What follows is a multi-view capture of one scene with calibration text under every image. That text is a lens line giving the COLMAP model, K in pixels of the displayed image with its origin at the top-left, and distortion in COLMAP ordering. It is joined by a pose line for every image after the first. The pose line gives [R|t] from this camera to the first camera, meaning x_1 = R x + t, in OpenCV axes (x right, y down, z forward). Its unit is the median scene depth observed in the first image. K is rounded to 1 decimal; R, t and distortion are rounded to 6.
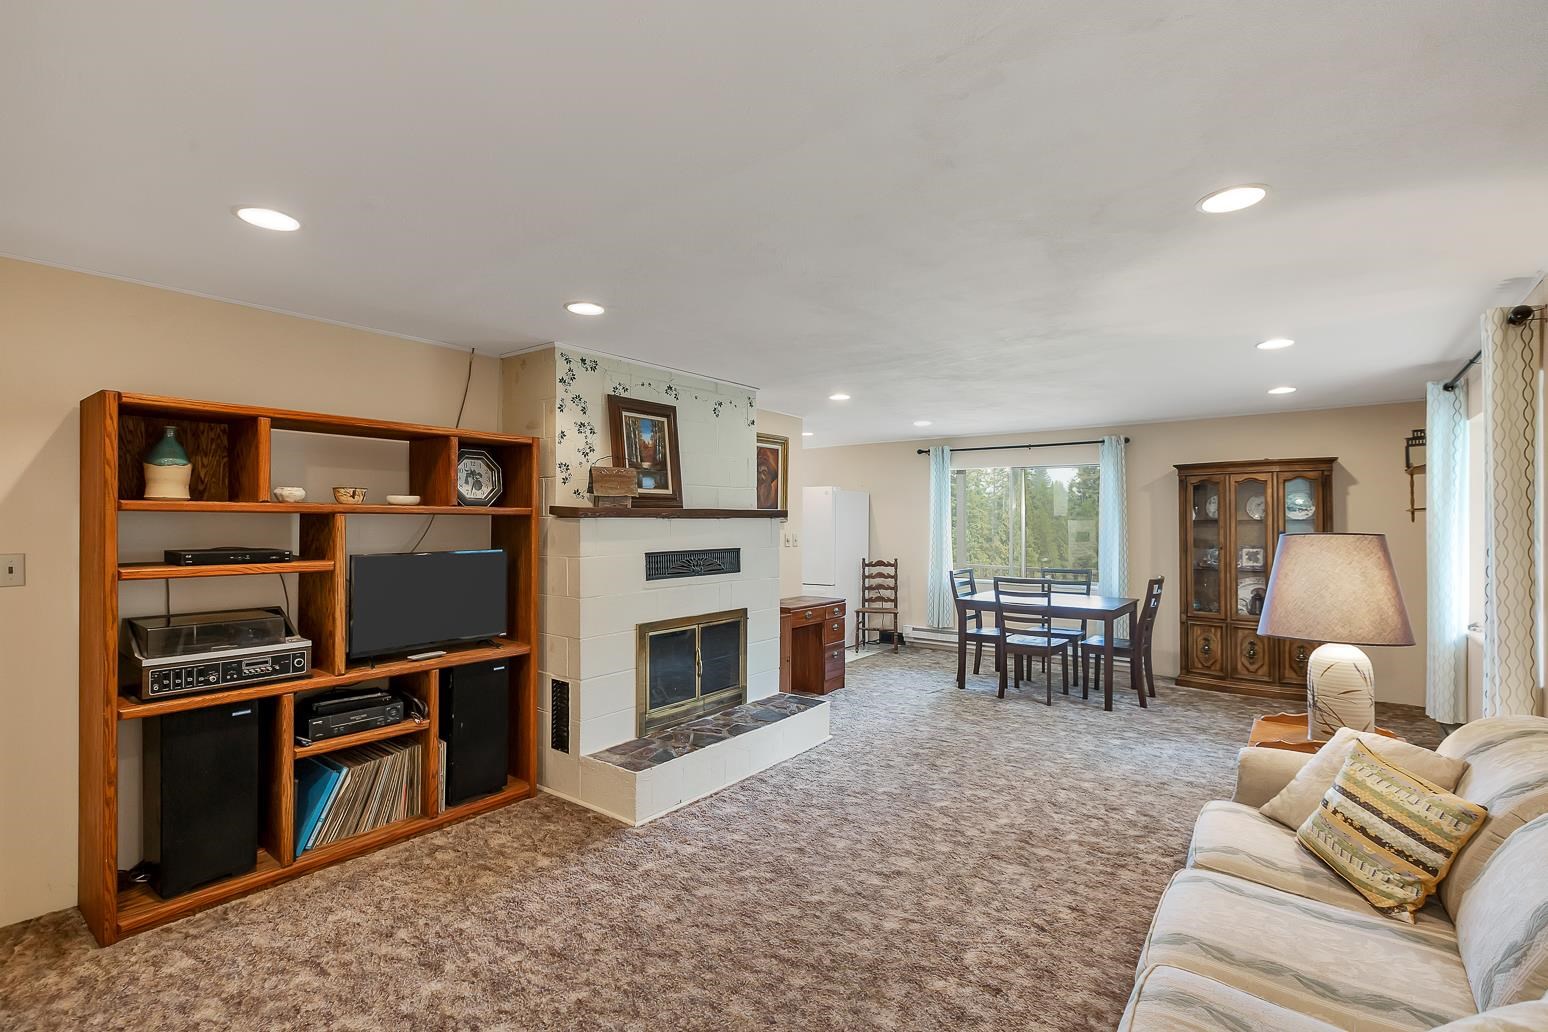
lens RADIAL K [[698.5, 0, 780.5], [0, 698.5, 511.3], [0, 0, 1]] dist [0.000520, 0.000138]
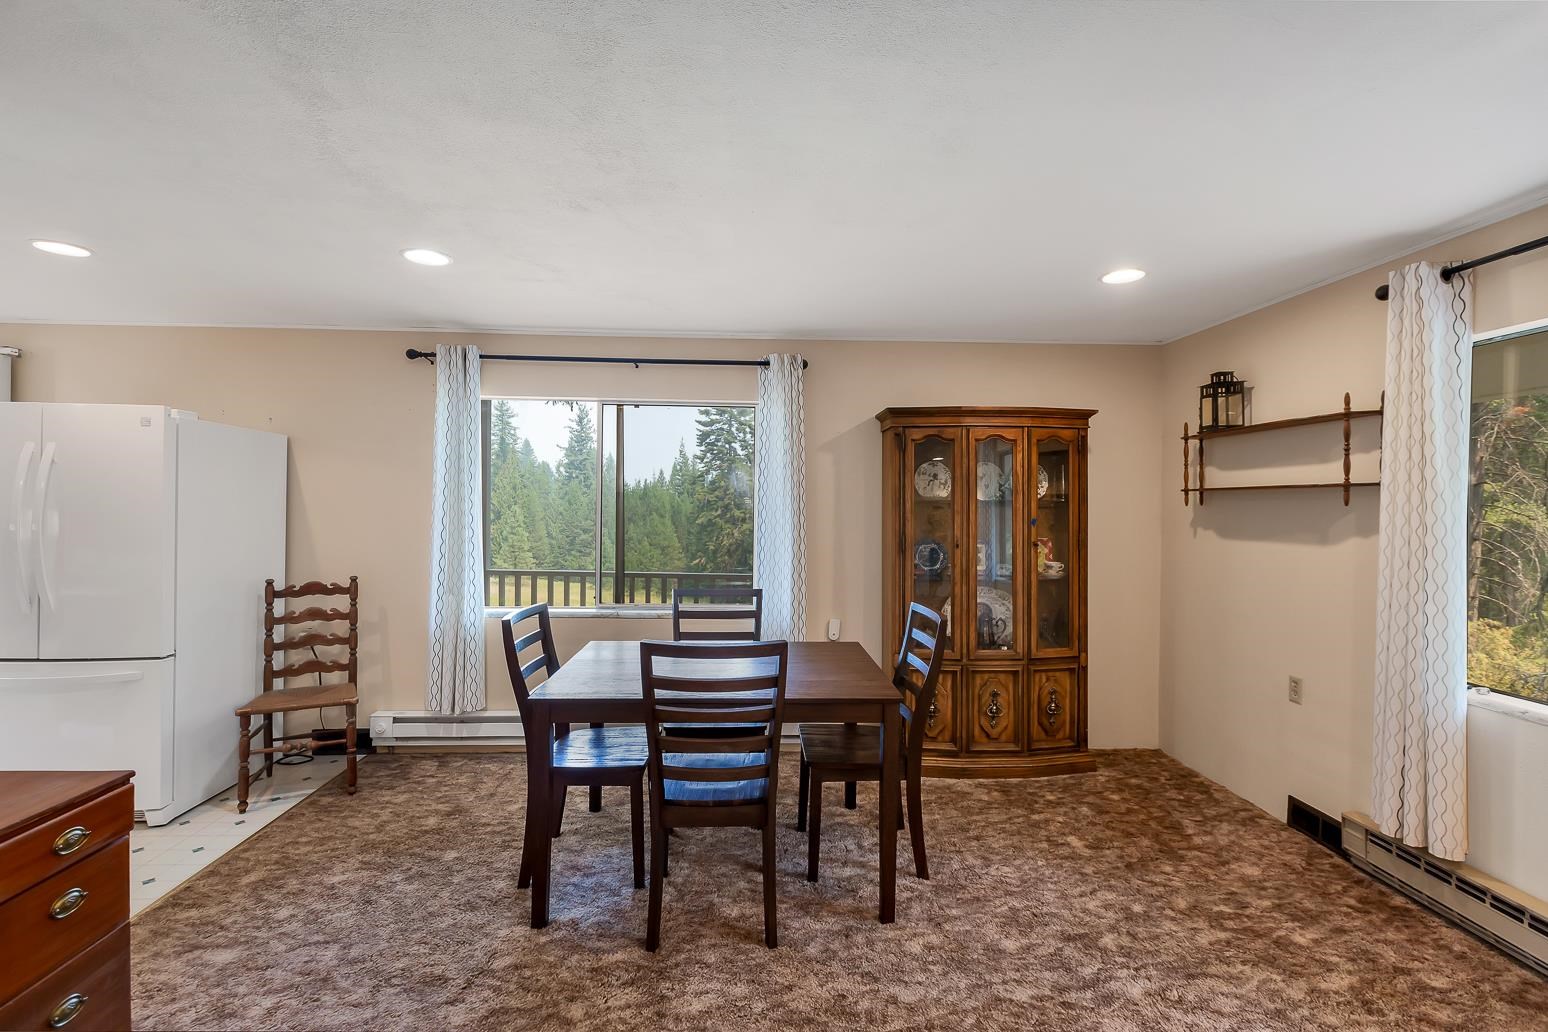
lens RADIAL K [[698.5, 0, 780.5], [0, 698.5, 511.3], [0, 0, 1]] dist [0.000520, 0.000138]
pose [[0.762727, -0.001194, 0.646720, 0.108148], [-0.018306, 0.999558, 0.023436, 0.010082], [-0.646462, -0.029714, 0.762367, 0.616038]]
